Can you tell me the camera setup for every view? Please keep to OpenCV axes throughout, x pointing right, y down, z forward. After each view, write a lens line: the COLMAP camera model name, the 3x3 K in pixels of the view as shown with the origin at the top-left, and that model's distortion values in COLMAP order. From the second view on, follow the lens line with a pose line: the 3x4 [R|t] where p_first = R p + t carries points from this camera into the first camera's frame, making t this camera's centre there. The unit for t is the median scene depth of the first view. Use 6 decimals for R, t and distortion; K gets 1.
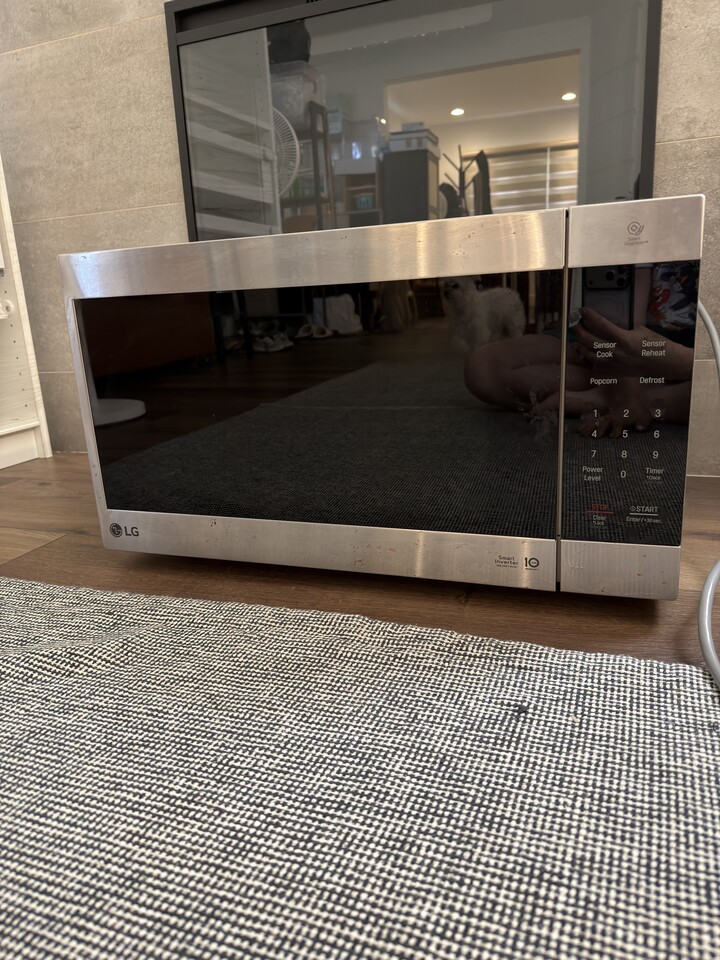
lens RADIAL K [[692.7, 0, 364.2], [0, 692.7, 481.9], [0, 0, 1]] dist [0.009277, -0.014164]
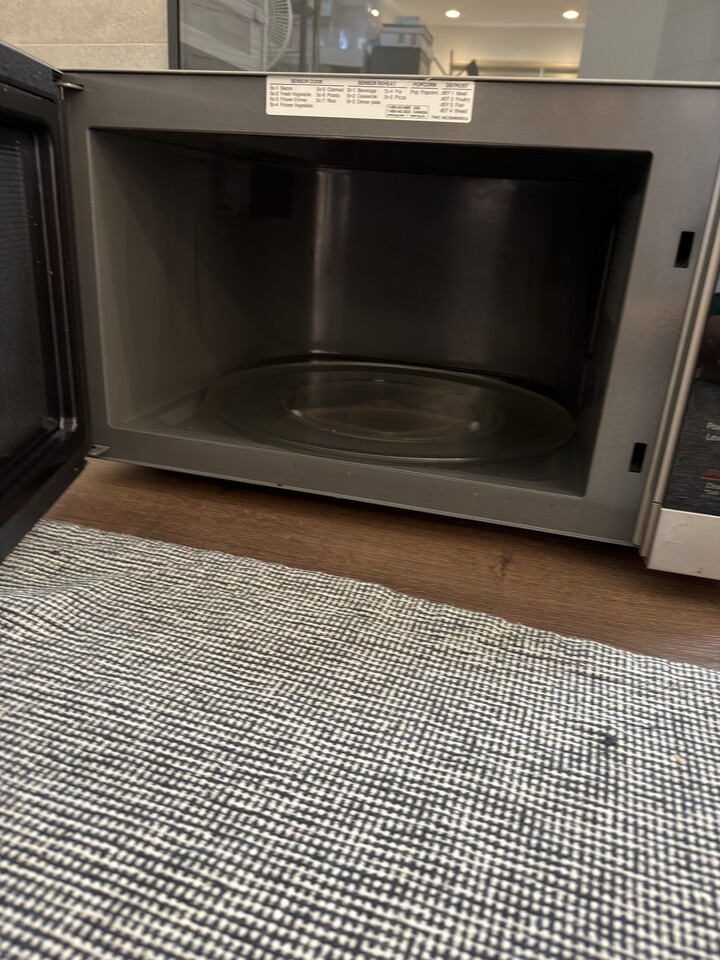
lens RADIAL K [[692.7, 0, 355.2], [0, 692.7, 478.7], [0, 0, 1]] dist [0.009277, -0.014164]
pose [[0.992858, 0.090473, 0.077760, -0.138391], [-0.098253, 0.989832, 0.102854, -0.009145], [-0.067664, -0.109759, 0.991652, 0.294413]]
